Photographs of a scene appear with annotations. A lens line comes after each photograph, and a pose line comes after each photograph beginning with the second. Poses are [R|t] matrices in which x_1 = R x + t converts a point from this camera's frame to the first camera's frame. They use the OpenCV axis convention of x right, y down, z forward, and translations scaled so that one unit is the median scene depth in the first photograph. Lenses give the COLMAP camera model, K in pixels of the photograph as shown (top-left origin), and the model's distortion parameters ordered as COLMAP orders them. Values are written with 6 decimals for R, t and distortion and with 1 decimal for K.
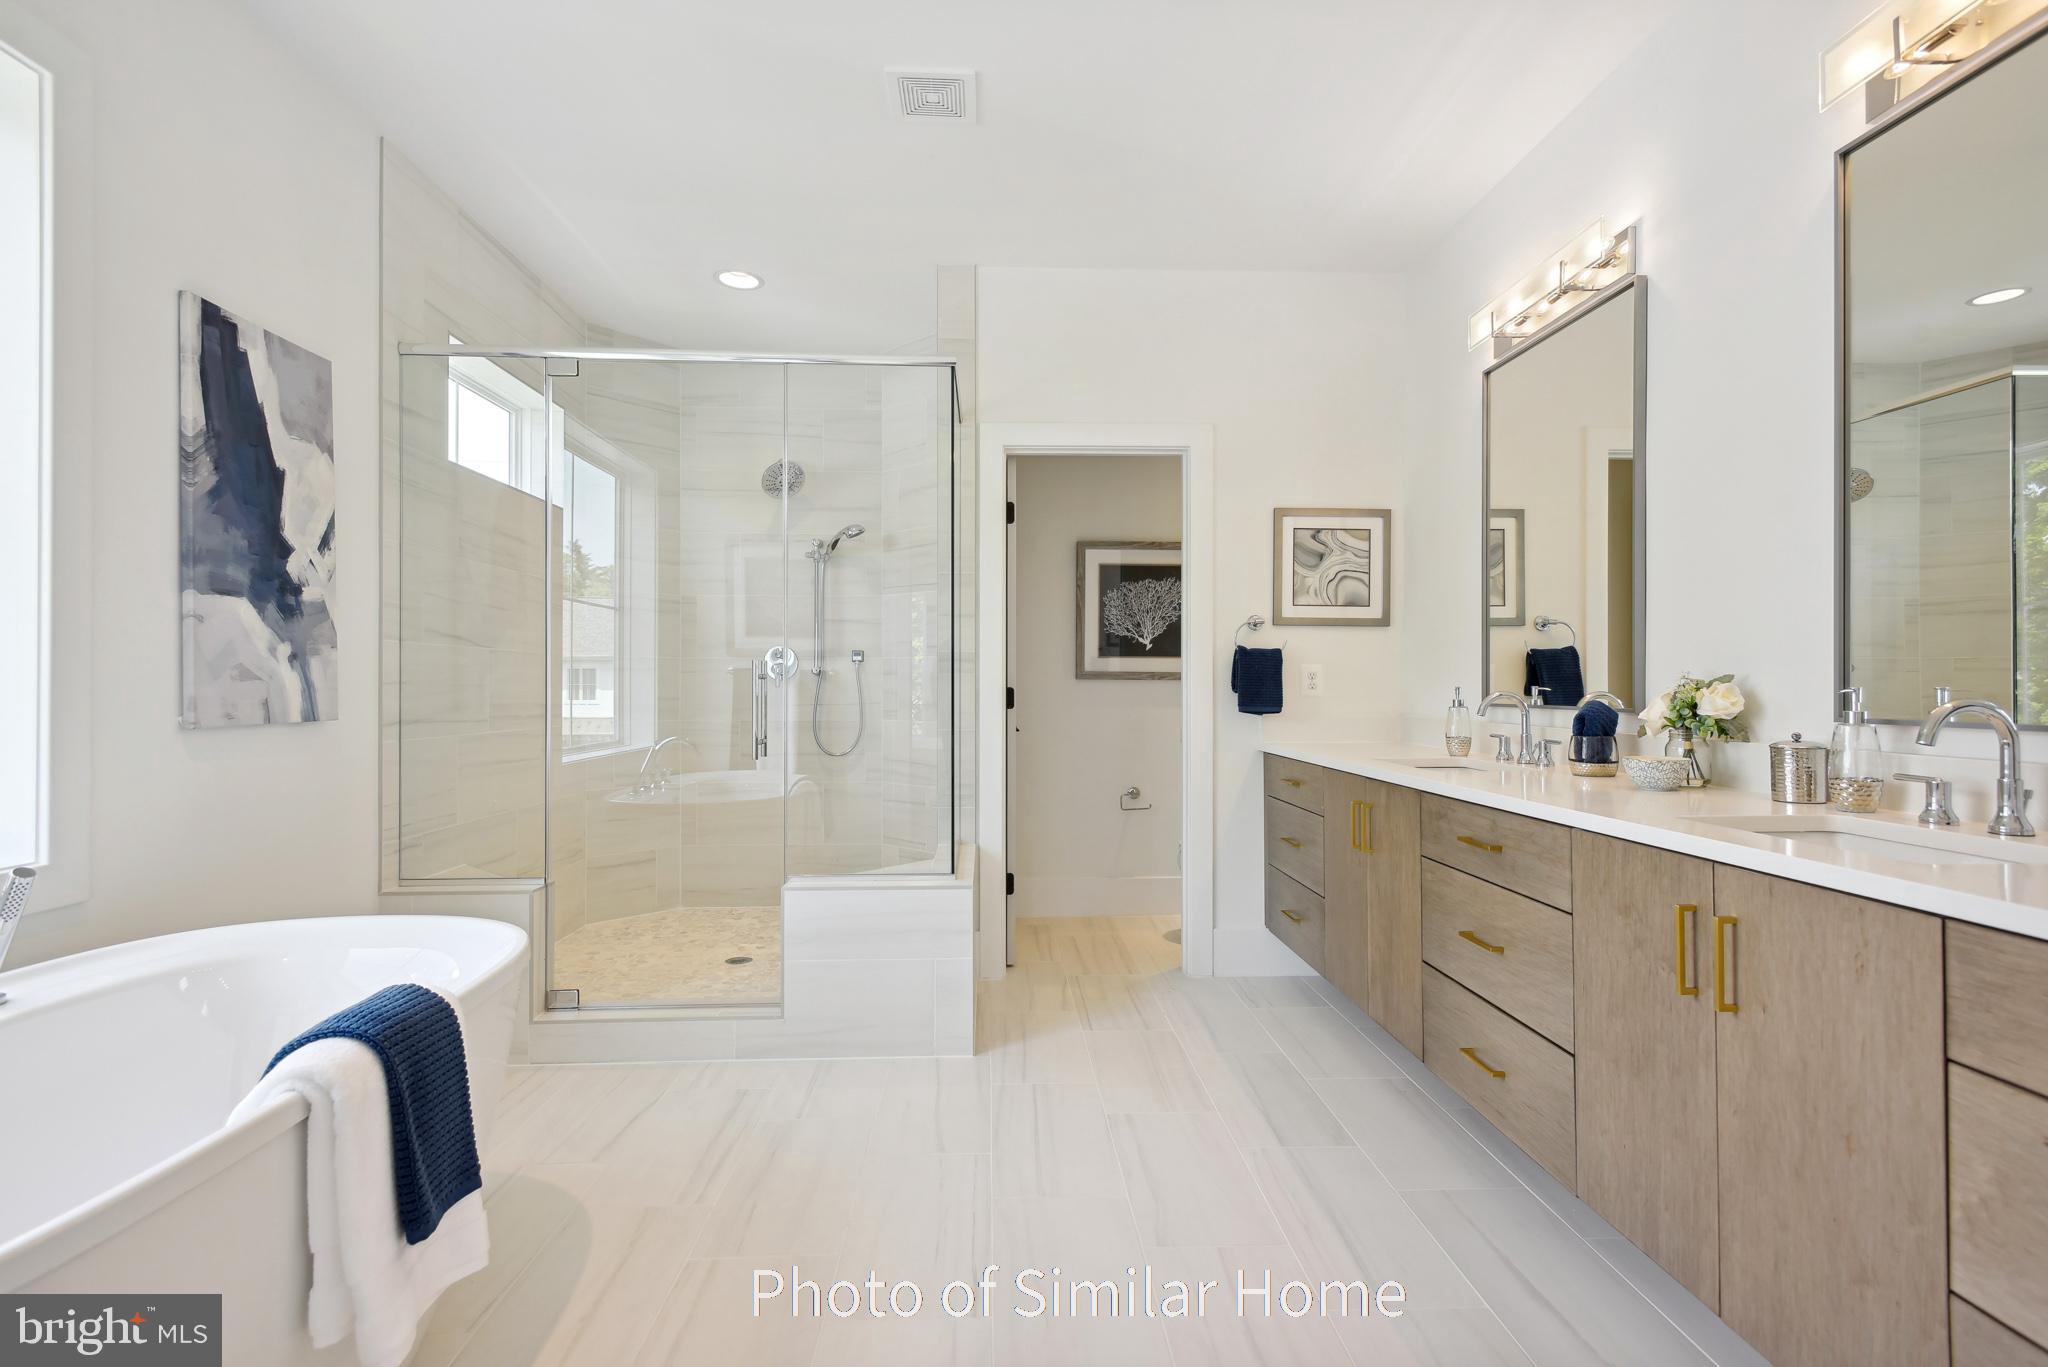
lens RADIAL K [[970.3, 0, 1028.6], [0, 970.3, 676.6], [0, 0, 1]] dist [0.015222, -0.001304]
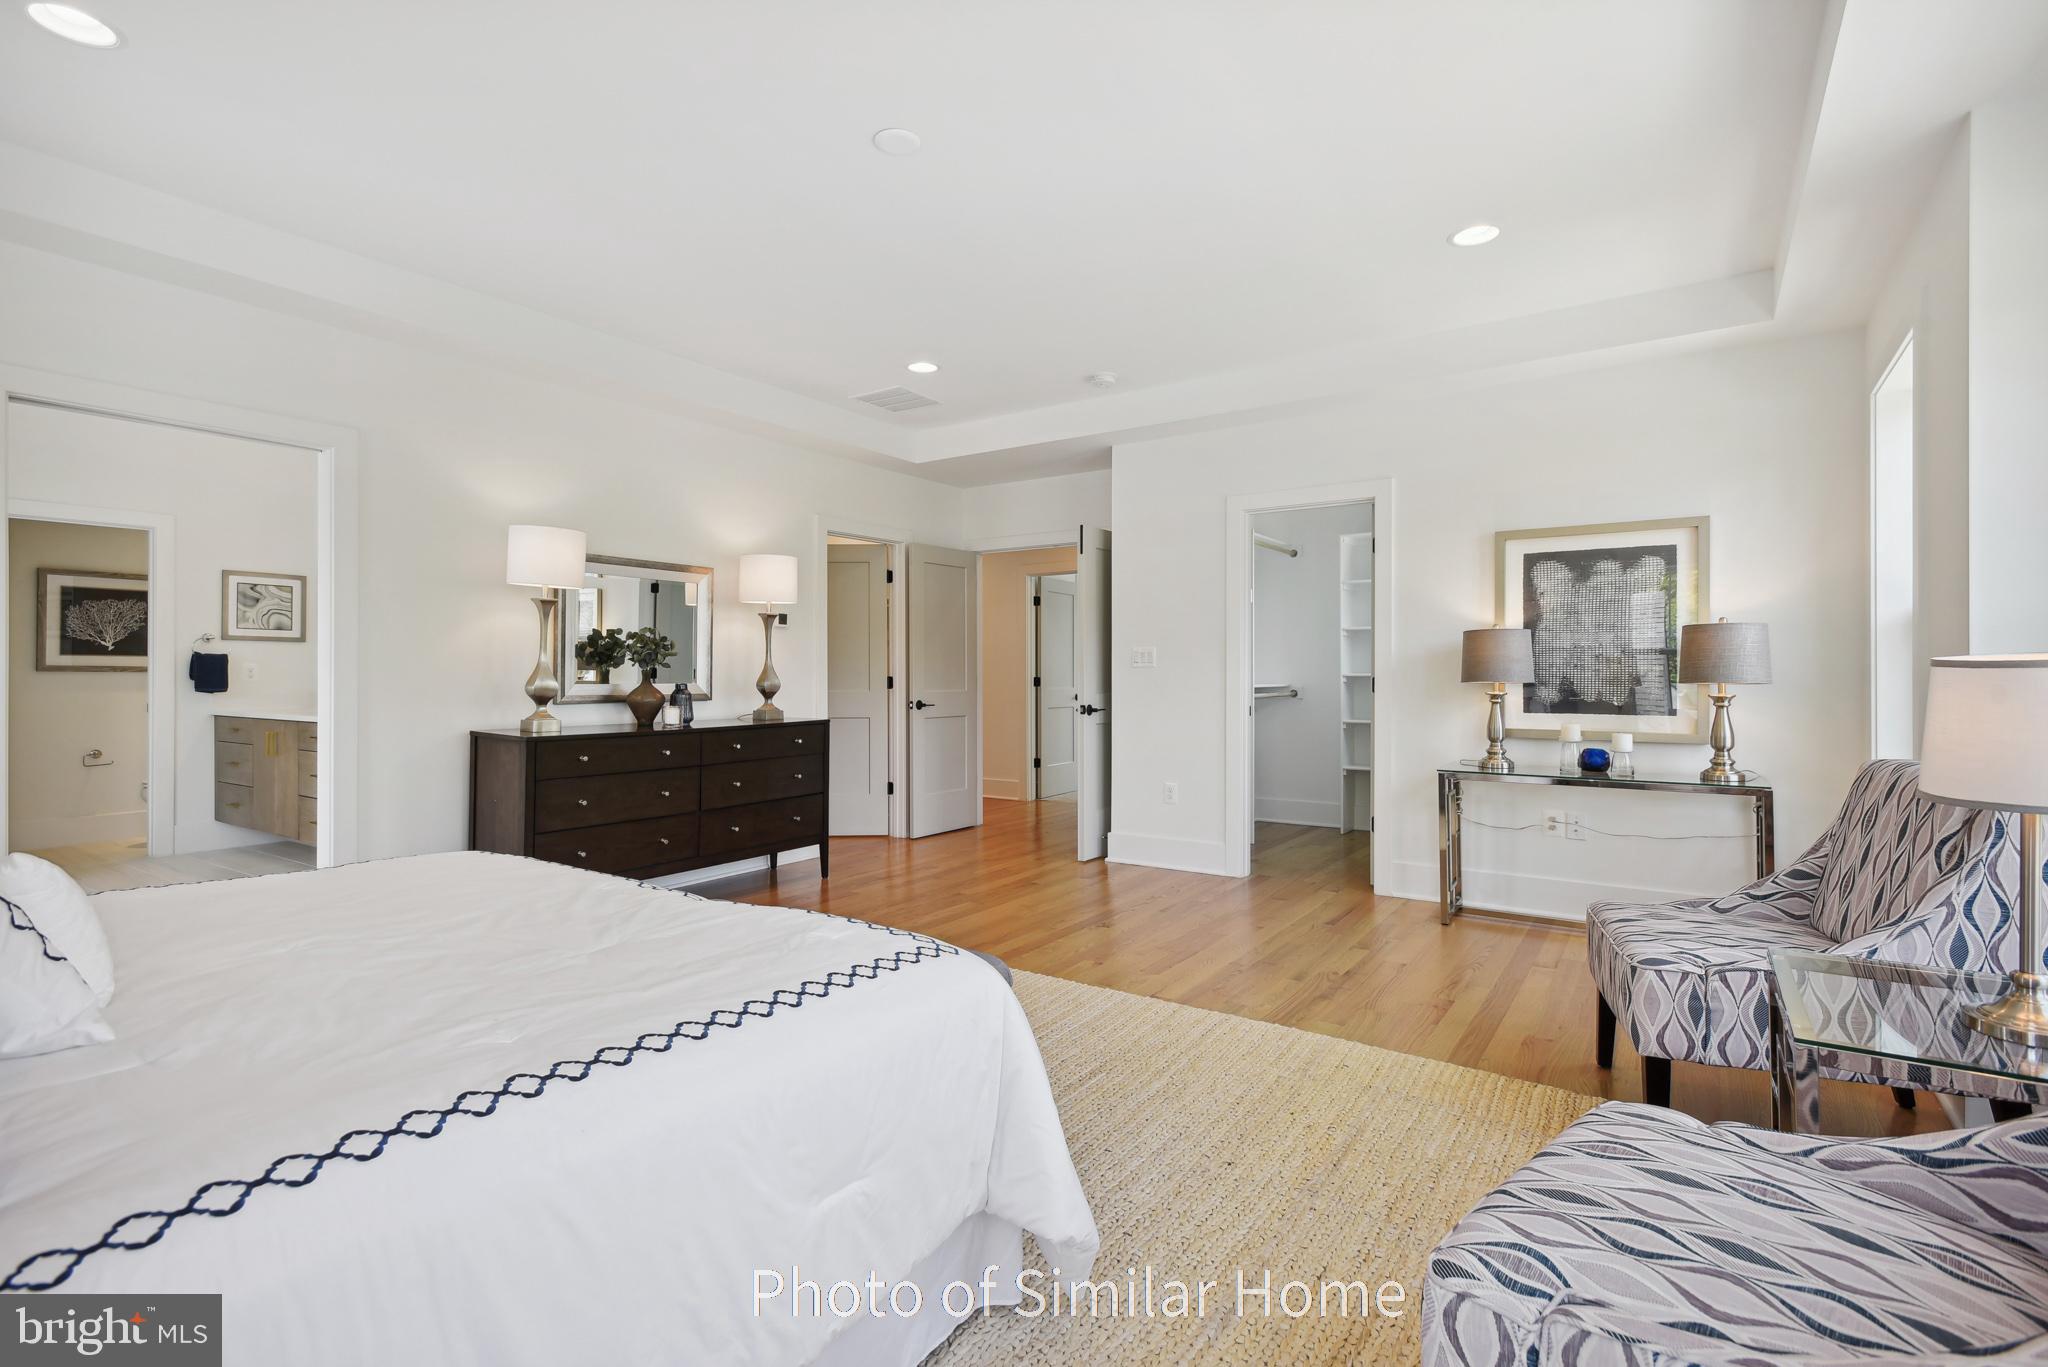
lens RADIAL K [[970.3, 0, 1028.6], [0, 970.3, 676.6], [0, 0, 1]] dist [0.015222, -0.001304]
pose [[0.610078, -0.001019, 0.792341, -0.237836], [-0.005464, 0.999970, 0.005493, -0.005735], [-0.792322, -0.007680, 0.610054, -1.133936]]
